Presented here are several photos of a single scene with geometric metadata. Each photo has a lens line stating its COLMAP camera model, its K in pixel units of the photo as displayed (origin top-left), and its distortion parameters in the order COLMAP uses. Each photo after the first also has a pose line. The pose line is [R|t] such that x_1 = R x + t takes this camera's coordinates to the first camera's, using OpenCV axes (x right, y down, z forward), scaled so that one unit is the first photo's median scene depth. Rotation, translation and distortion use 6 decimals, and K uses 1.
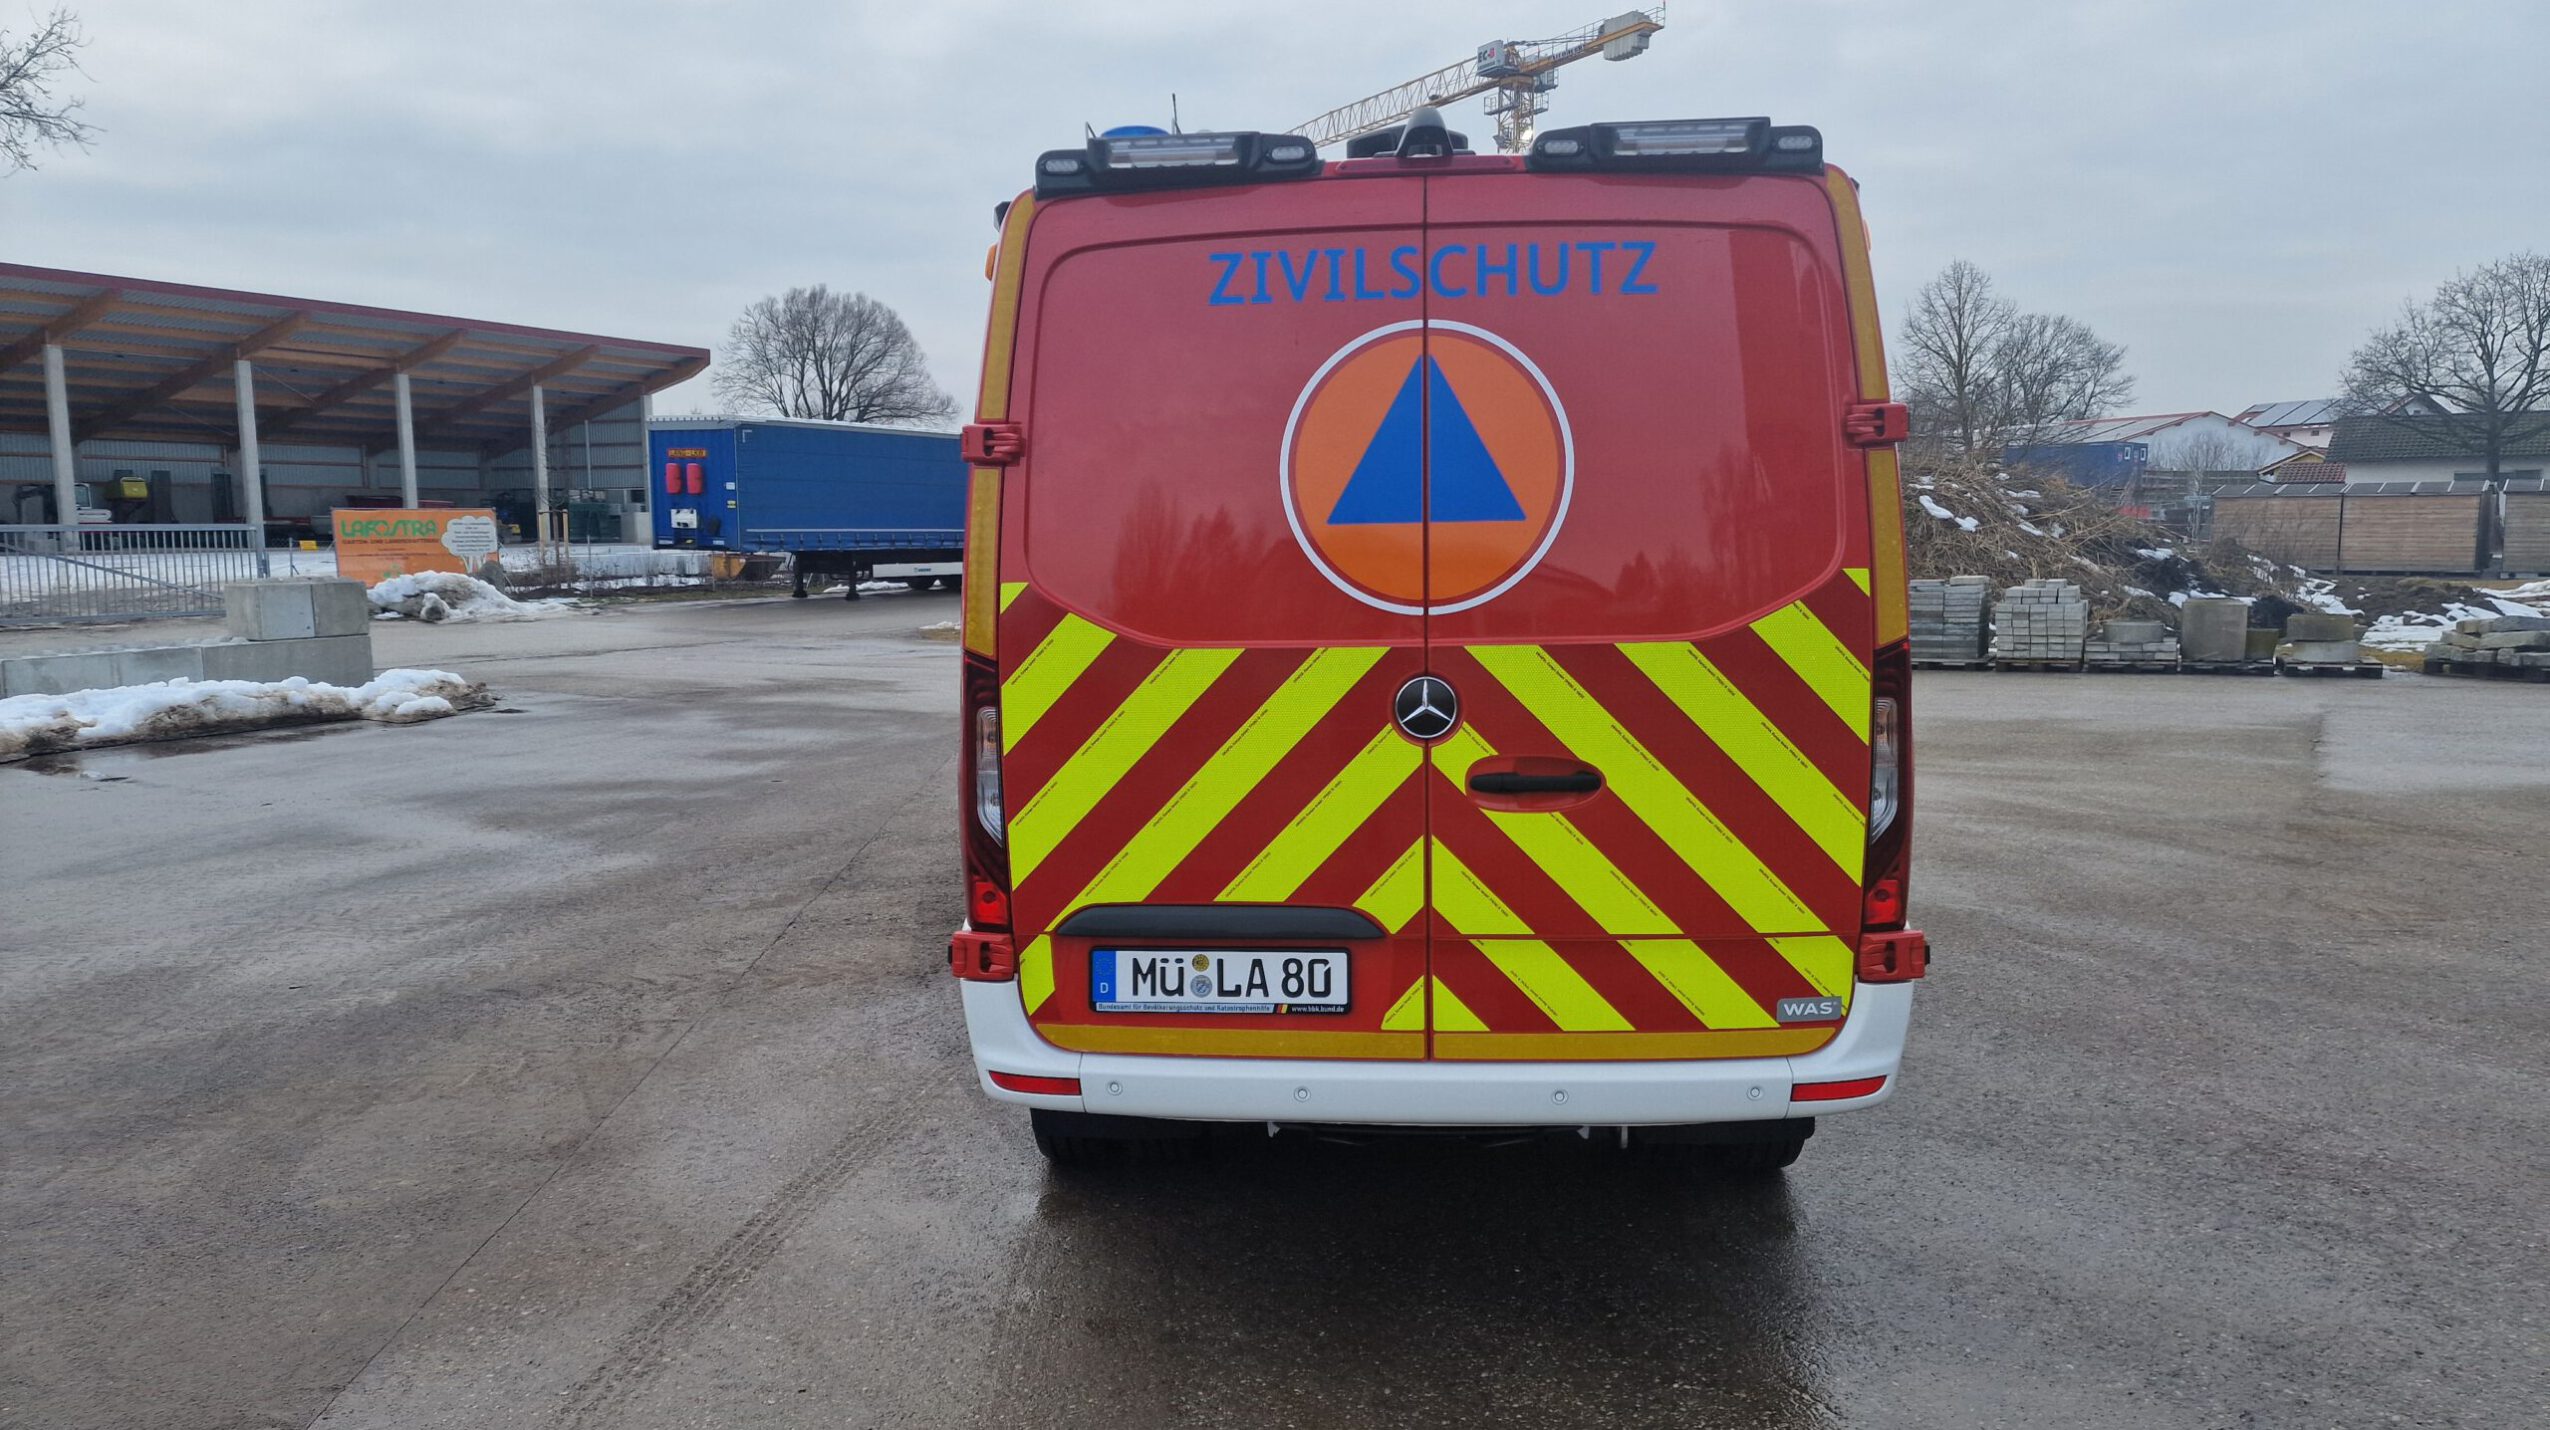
lens RADIAL K [[1719.4, 0, 1264.2], [0, 1719.4, 728.6], [0, 0, 1]] dist [0.077877, -0.069308]
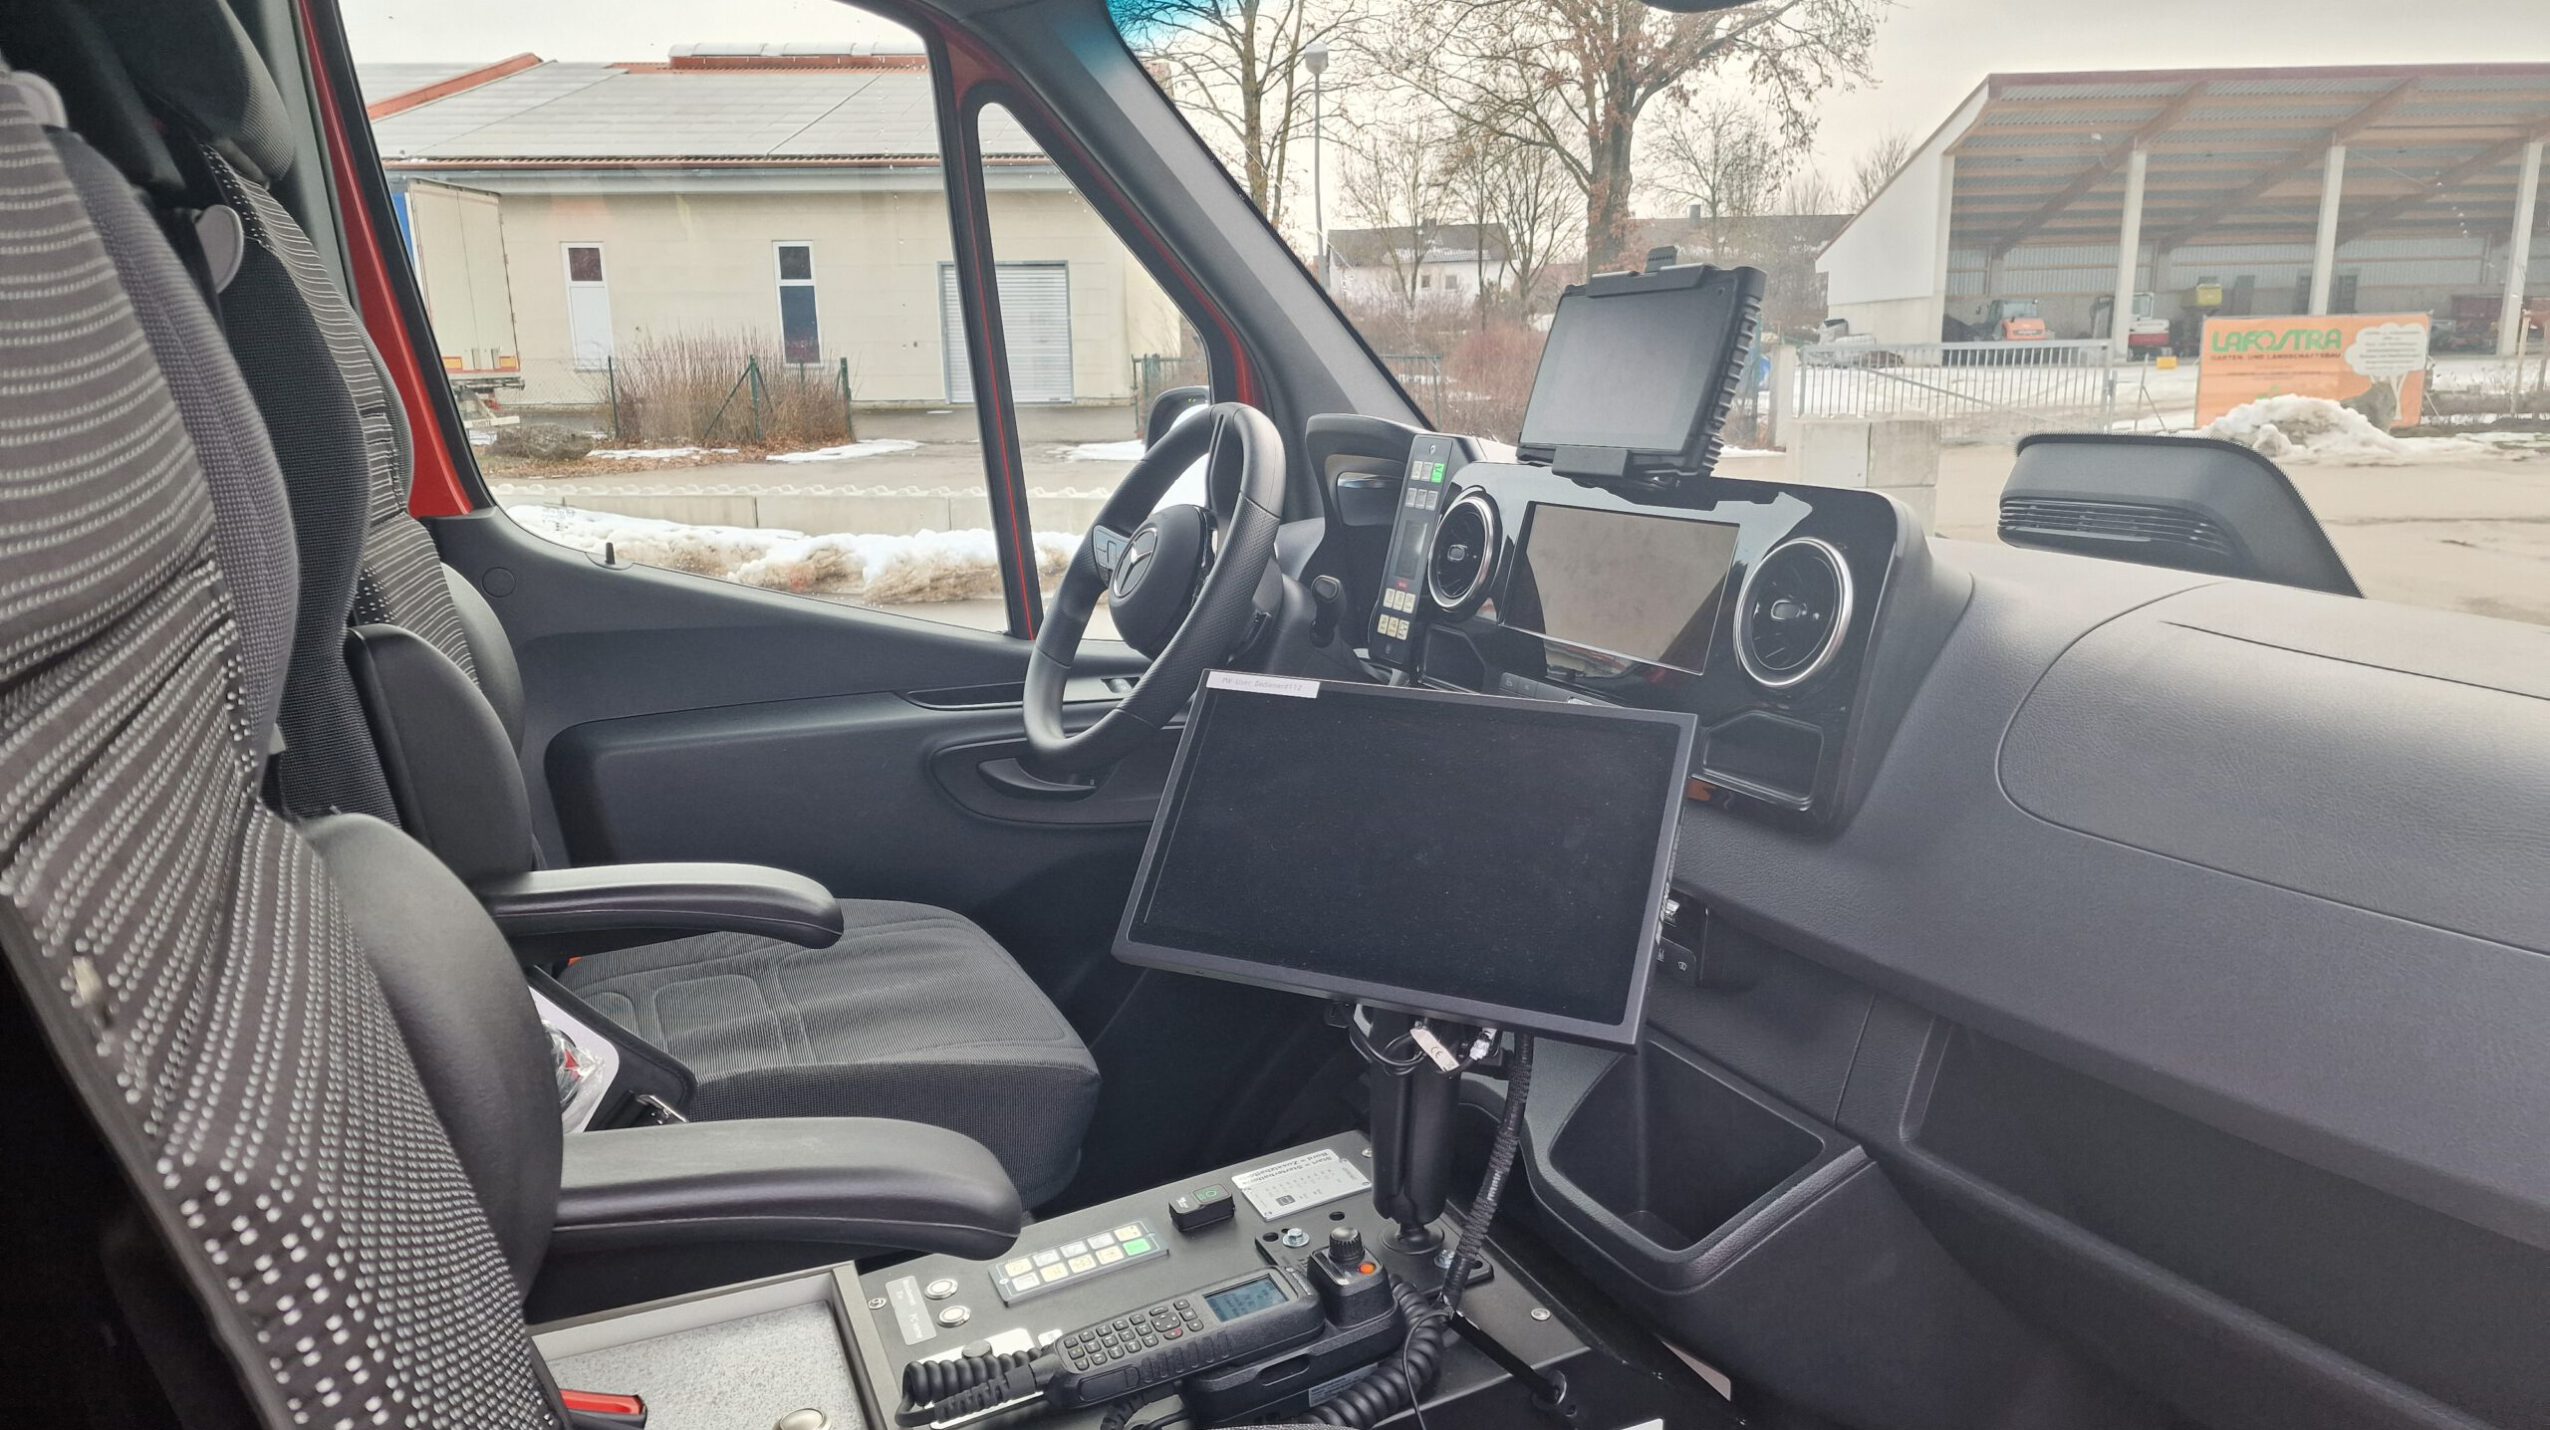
lens RADIAL K [[1722.4, 0, 1270.6], [0, 1722.4, 717.3], [0, 0, 1]] dist [0.073990, -0.066483]
pose [[0.439185, 0.186201, -0.878889, 0.300638], [-0.095453, 0.982420, 0.160436, -0.187939], [0.893312, 0.013431, 0.449237, 1.418983]]
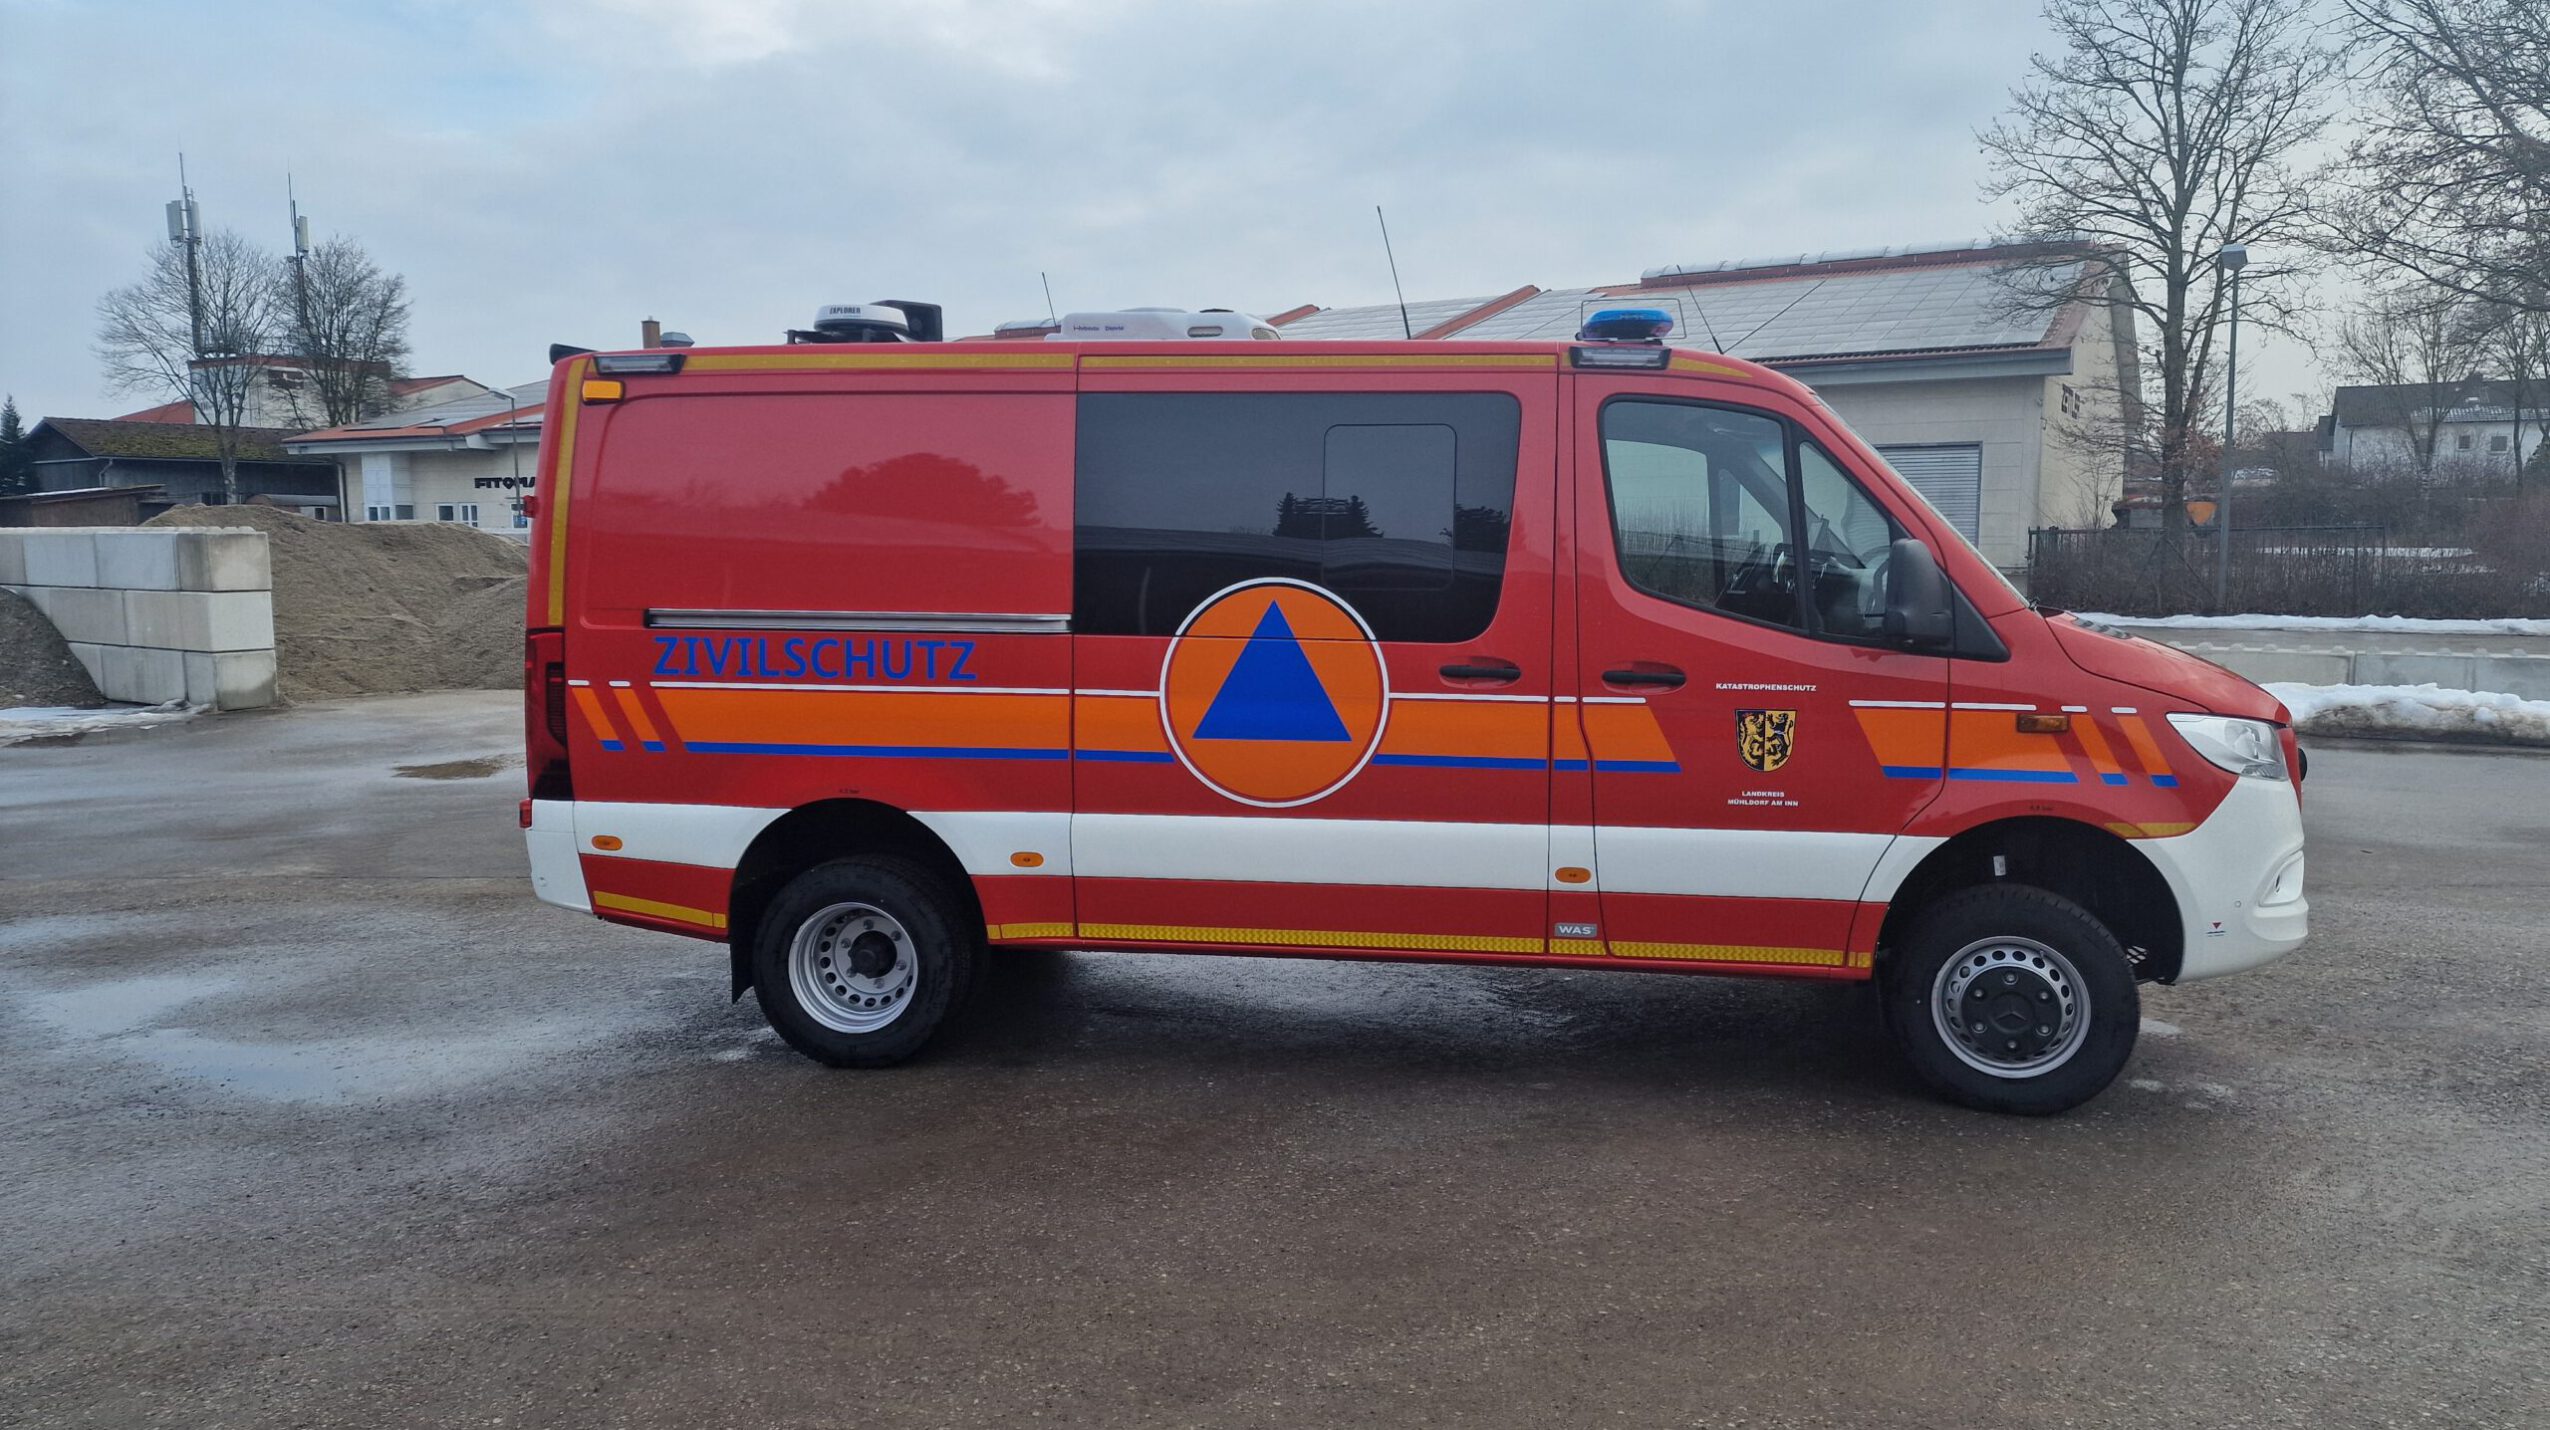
lens RADIAL K [[1722.4, 0, 1270.6], [0, 1722.4, 717.3], [0, 0, 1]] dist [0.073990, -0.066483]
pose [[-0.084828, 0.115161, -0.989718, 1.530219], [-0.106860, 0.986518, 0.123947, -0.215624], [0.990649, 0.116276, -0.071378, 1.375780]]
